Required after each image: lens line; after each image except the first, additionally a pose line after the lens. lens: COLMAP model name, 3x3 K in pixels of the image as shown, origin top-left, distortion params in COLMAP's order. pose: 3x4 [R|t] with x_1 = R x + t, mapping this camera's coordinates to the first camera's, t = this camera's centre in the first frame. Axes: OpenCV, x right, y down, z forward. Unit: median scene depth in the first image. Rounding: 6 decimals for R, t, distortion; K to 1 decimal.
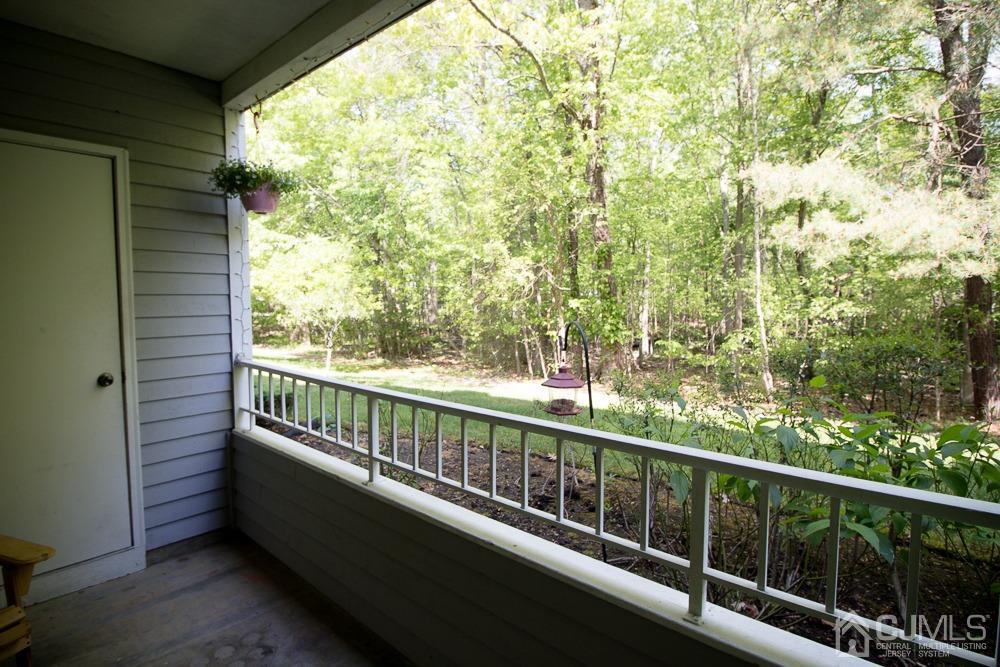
lens RADIAL K [[480.3, 0, 500.0], [0, 480.3, 333.5], [0, 0, 1]] dist [-0.002175, -0.000257]
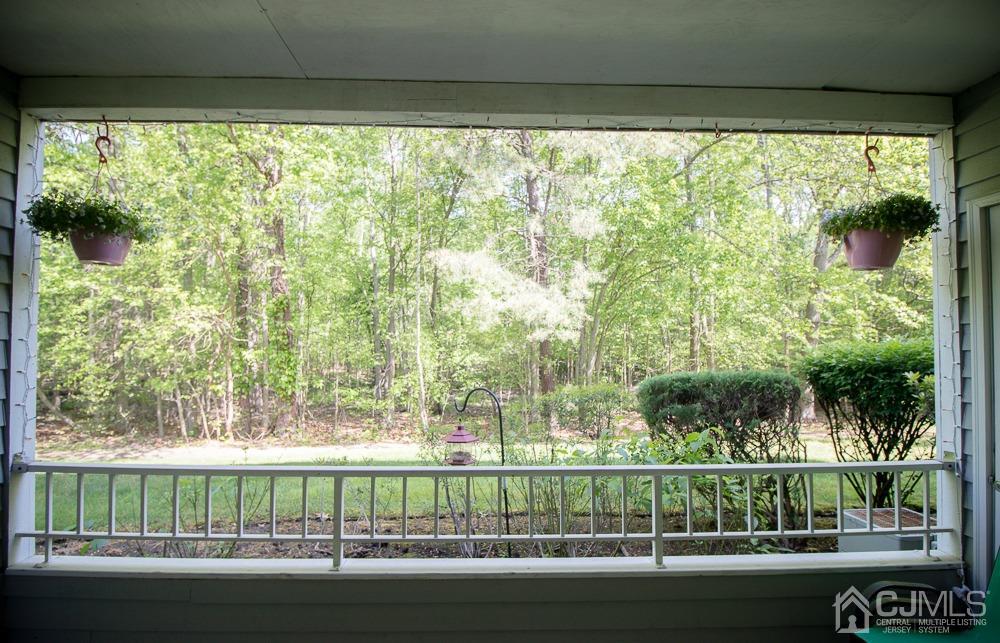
lens RADIAL K [[452.2, 0, 501.7], [0, 452.2, 335.2], [0, 0, 1]] dist [-0.000755, -0.024071]
pose [[0.727902, 0.023311, 0.685284, -0.101891], [0.042562, 0.995959, -0.079087, -0.010906], [-0.684358, 0.086734, 0.723969, 0.013073]]
